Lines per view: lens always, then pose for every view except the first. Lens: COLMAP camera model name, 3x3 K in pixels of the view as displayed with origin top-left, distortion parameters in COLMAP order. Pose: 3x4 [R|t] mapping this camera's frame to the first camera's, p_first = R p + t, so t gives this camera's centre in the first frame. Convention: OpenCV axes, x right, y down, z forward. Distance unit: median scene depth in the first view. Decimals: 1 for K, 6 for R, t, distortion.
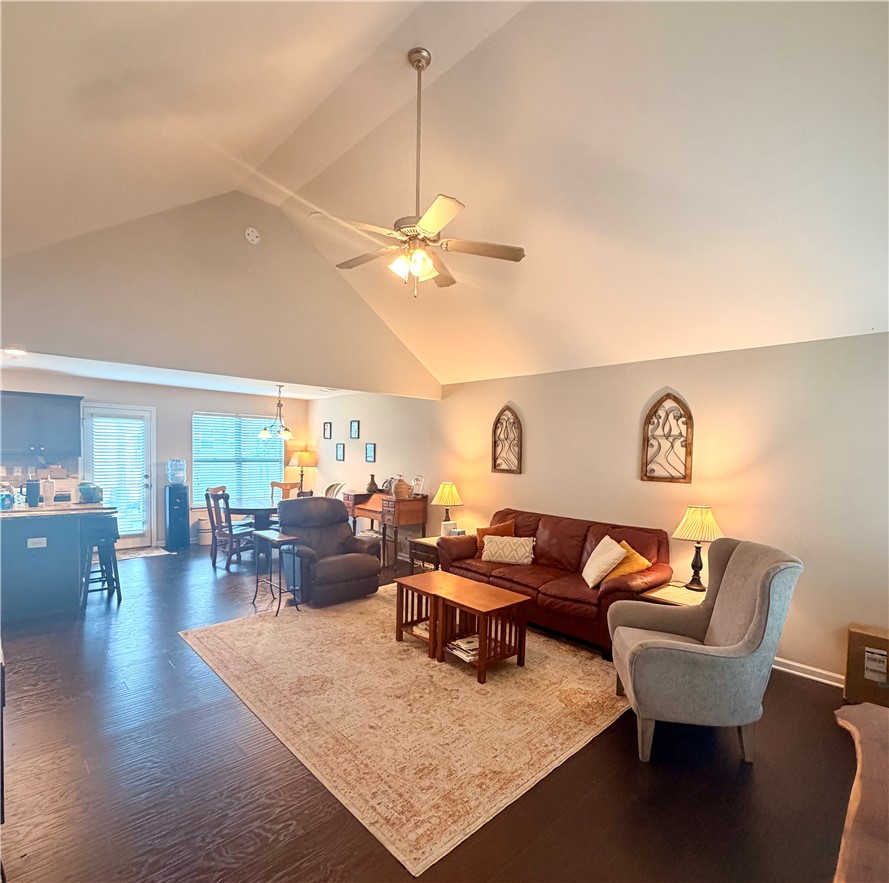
lens RADIAL K [[491.6, 0, 444.3], [0, 491.6, 451.1], [0, 0, 1]] dist [0.006180, -0.000221]
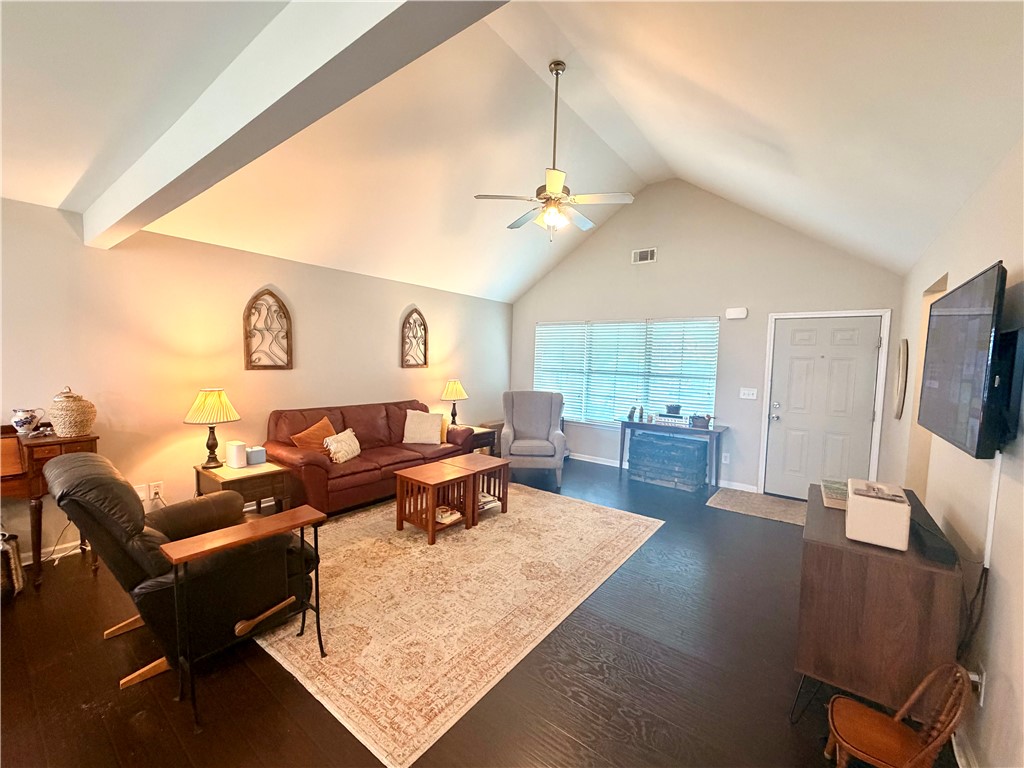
lens RADIAL K [[410.8, 0, 514.5], [0, 410.8, 377.9], [0, 0, 1]] dist [-0.003044, -0.000058]
pose [[-0.169116, -0.082762, 0.982115, -0.823100], [-0.035061, 0.996343, 0.077923, -0.014482], [-0.984972, -0.021256, -0.171399, 0.900053]]
